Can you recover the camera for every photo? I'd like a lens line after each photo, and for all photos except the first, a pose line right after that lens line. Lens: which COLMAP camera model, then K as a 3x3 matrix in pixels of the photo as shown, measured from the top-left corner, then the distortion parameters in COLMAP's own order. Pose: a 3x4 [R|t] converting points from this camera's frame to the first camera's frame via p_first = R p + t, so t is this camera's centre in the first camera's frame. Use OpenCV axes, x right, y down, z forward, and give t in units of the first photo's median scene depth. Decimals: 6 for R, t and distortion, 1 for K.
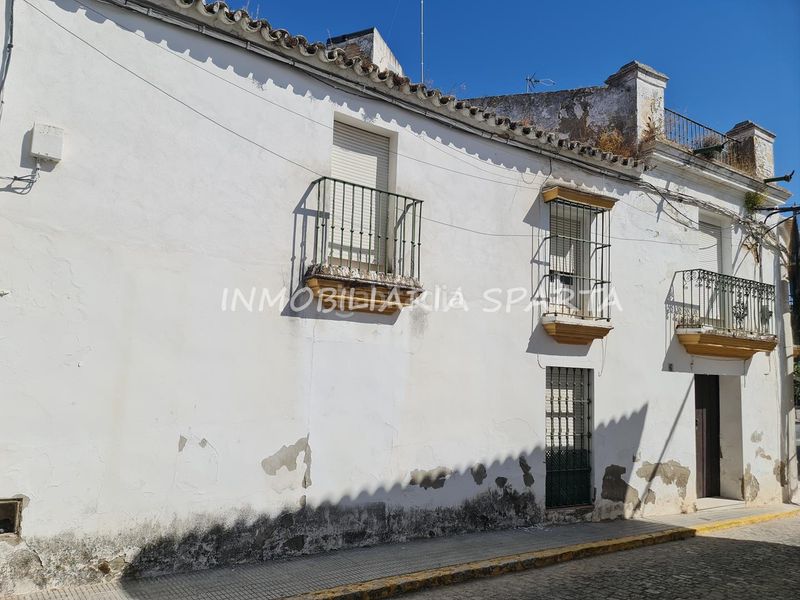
lens RADIAL K [[587.5, 0, 395.2], [0, 587.5, 306.4], [0, 0, 1]] dist [0.097372, -0.102242]
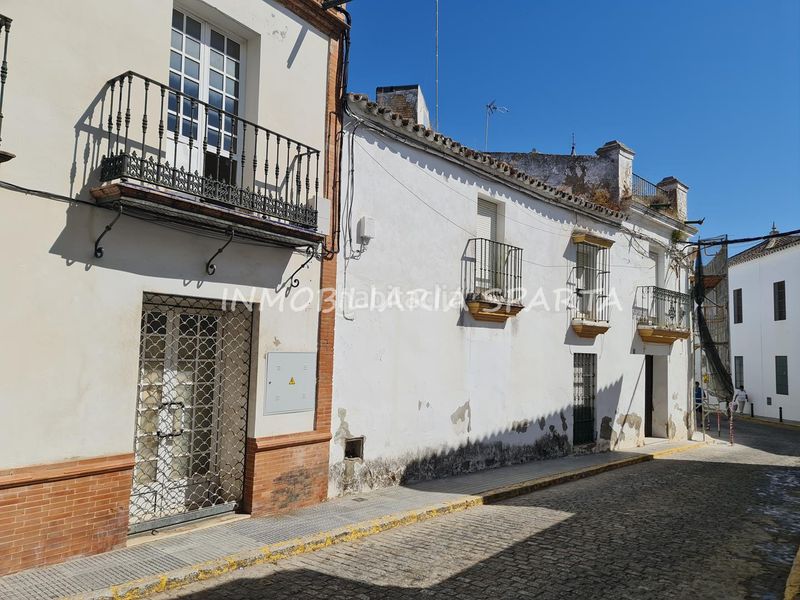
lens RADIAL K [[592.8, 0, 408.8], [0, 592.8, 302.8], [0, 0, 1]] dist [0.078318, -0.084070]
pose [[0.974538, 0.012459, 0.223874, -0.477925], [-0.022140, 0.998923, 0.040786, -0.076376], [-0.223125, -0.044704, 0.973764, -0.370611]]
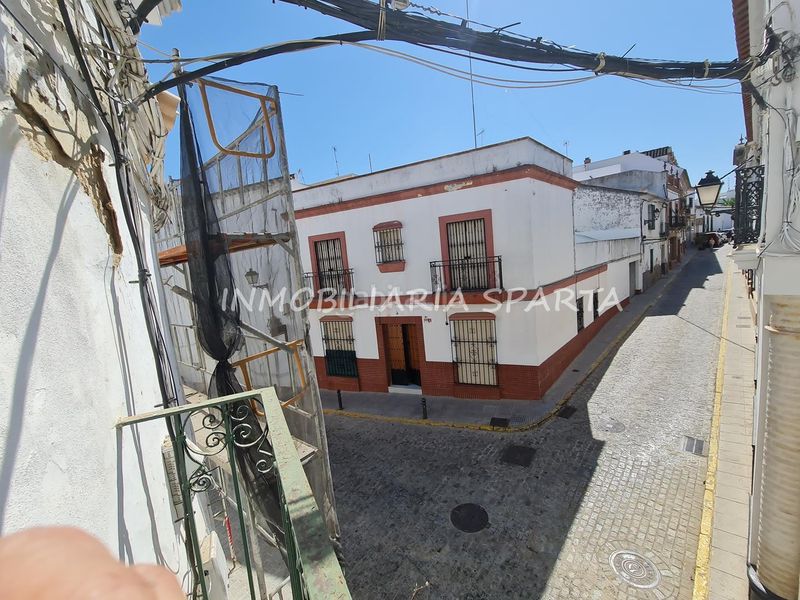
lens RADIAL K [[330.3, 0, 402.5], [0, 330.3, 298.7], [0, 0, 1]] dist [-0.011158, 0.003087]
pose [[0.097991, -0.158835, 0.982430, 0.677068], [-0.018218, 0.986730, 0.161347, -0.102648], [-0.995021, -0.033709, 0.093797, 1.196673]]
